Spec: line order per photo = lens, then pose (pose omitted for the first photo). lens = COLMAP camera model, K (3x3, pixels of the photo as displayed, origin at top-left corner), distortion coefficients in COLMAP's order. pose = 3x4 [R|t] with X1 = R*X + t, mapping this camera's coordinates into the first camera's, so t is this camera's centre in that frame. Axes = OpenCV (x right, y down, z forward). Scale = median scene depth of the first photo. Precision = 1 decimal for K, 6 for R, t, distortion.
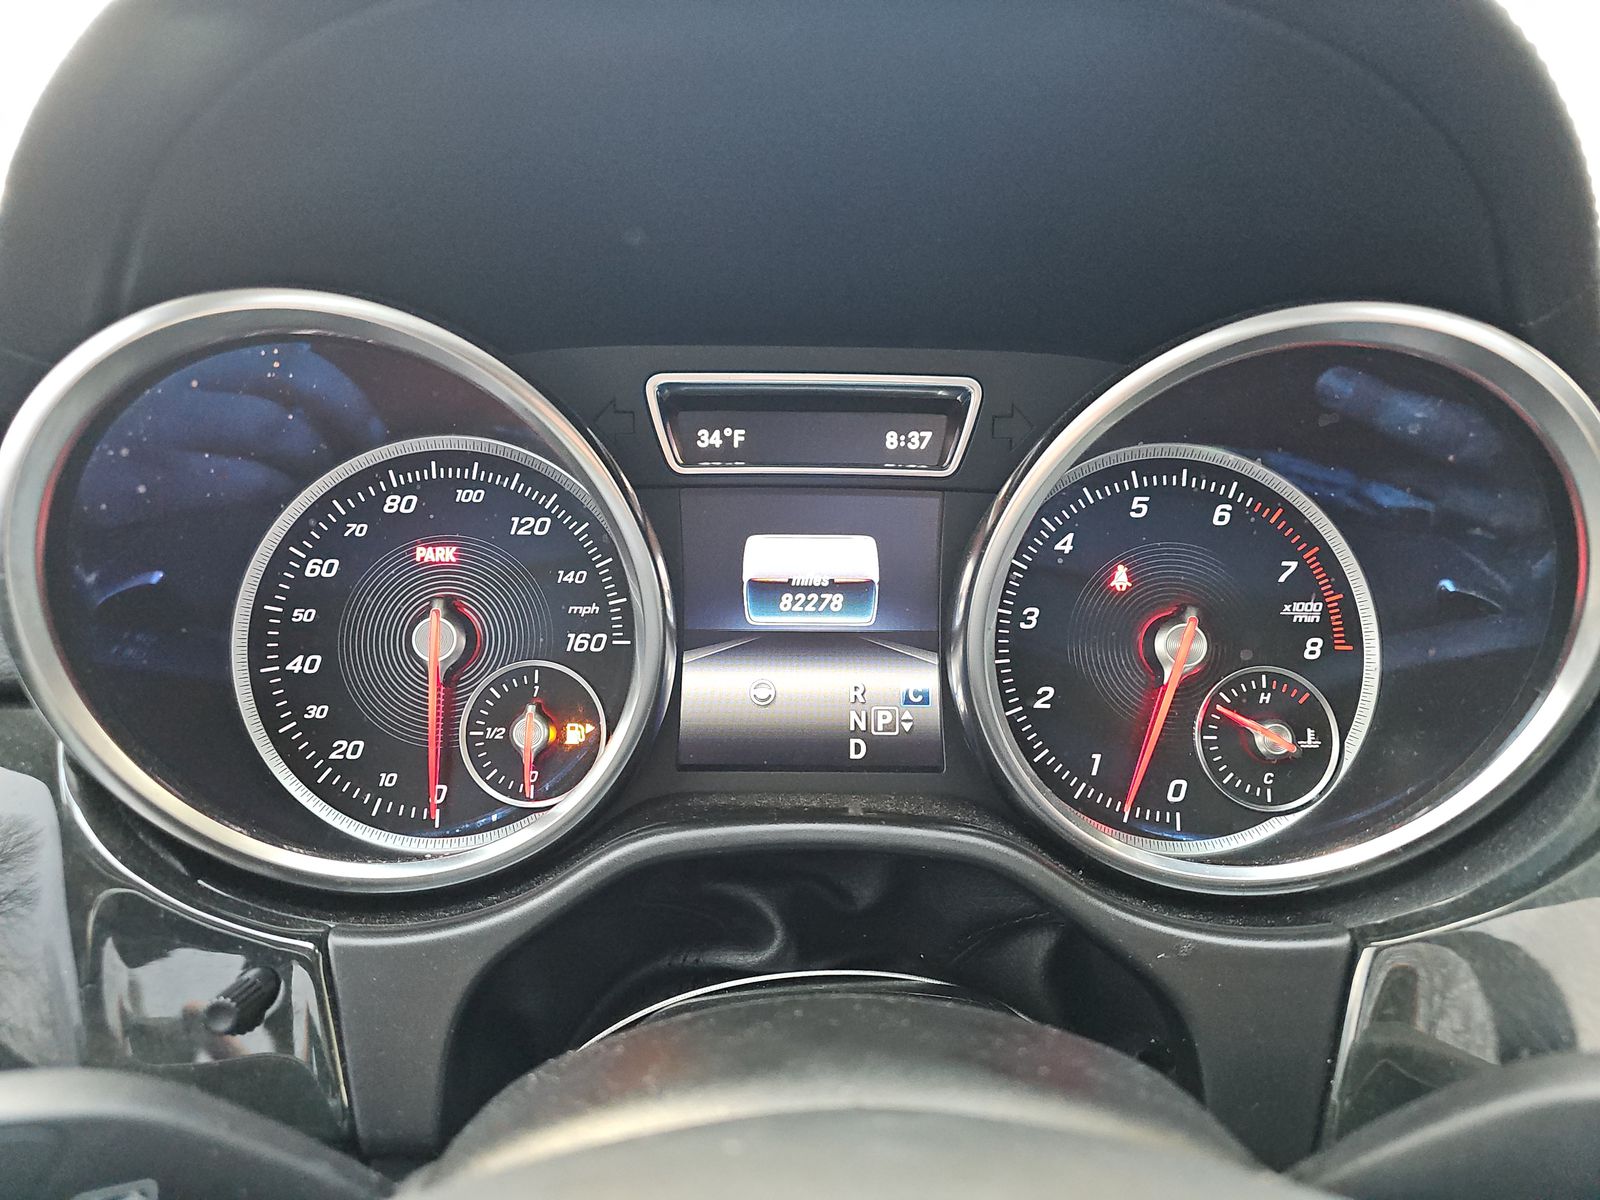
lens RADIAL K [[1058.6, 0, 804.5], [0, 1058.6, 601.2], [0, 0, 1]] dist [-0.004503, -0.002042]
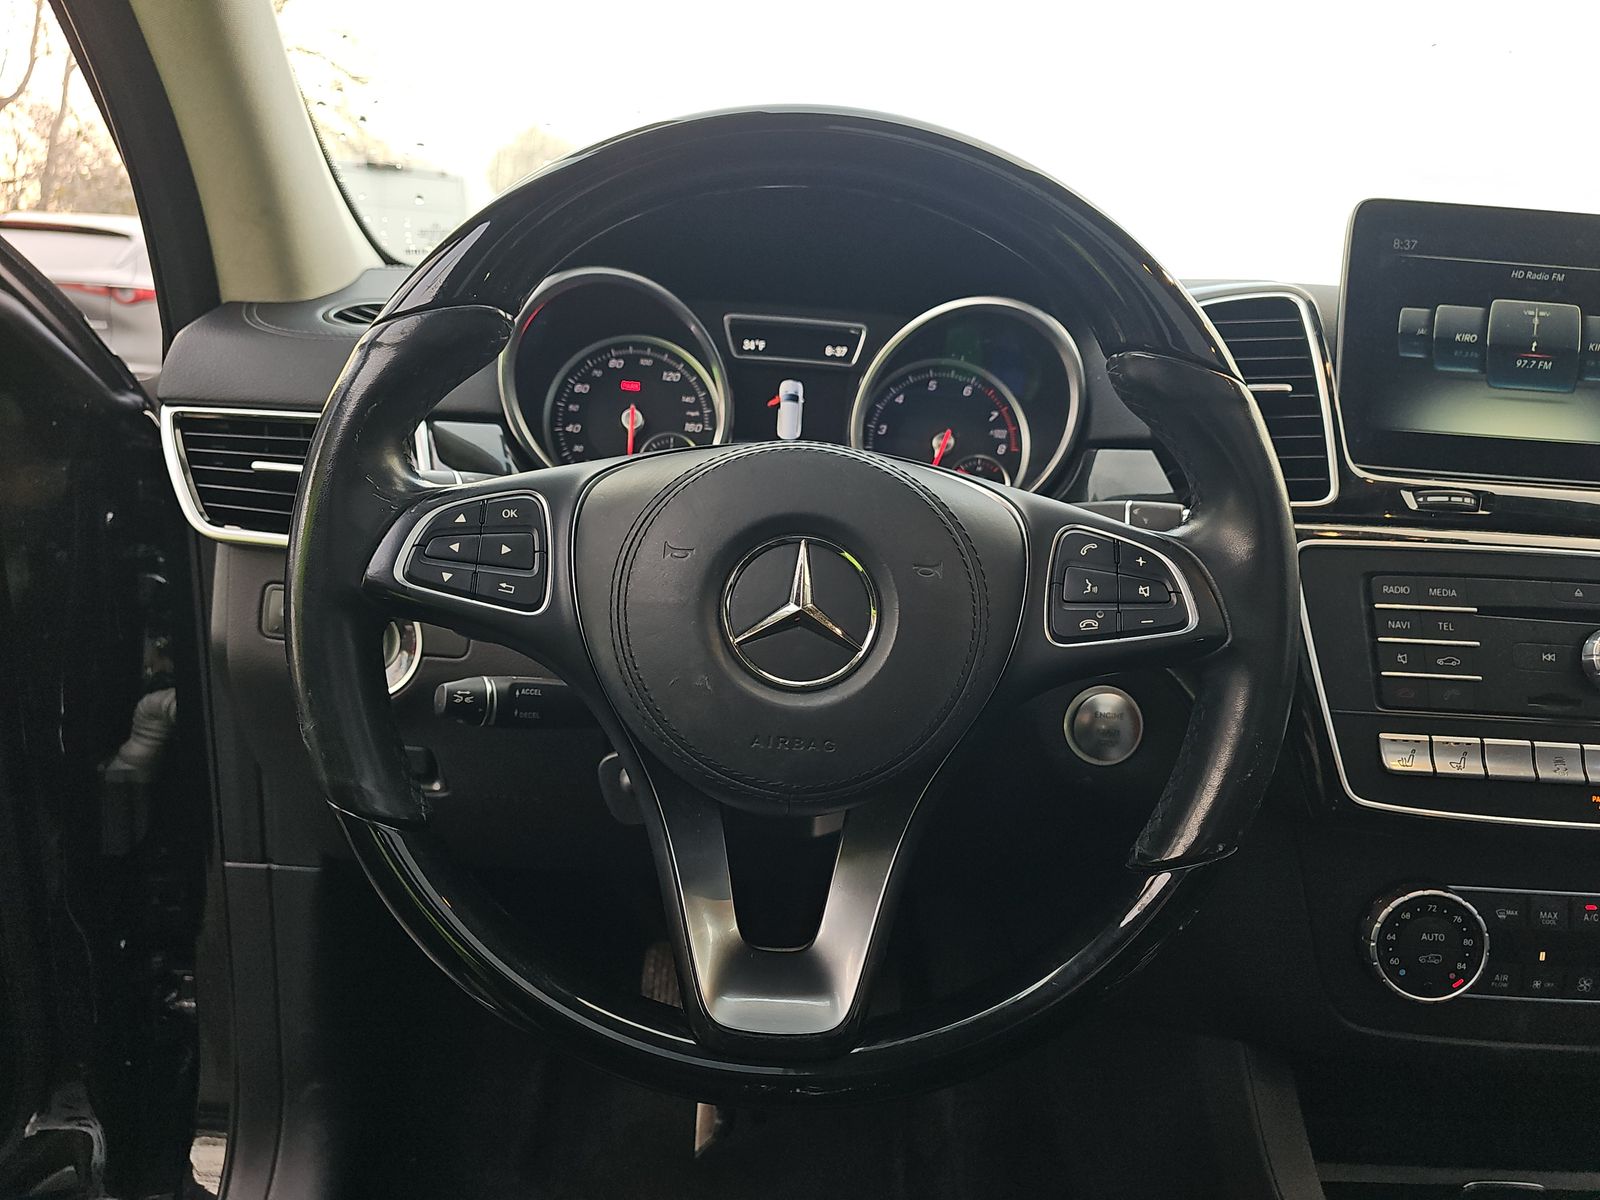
lens RADIAL K [[1058.6, 0, 795.6], [0, 1058.6, 597.9], [0, 0, 1]] dist [-0.004503, -0.002042]
pose [[0.997881, 0.056129, 0.032912, -0.035731], [-0.056816, 0.998177, 0.020337, 0.353041], [-0.031710, -0.022164, 0.999251, -1.347776]]
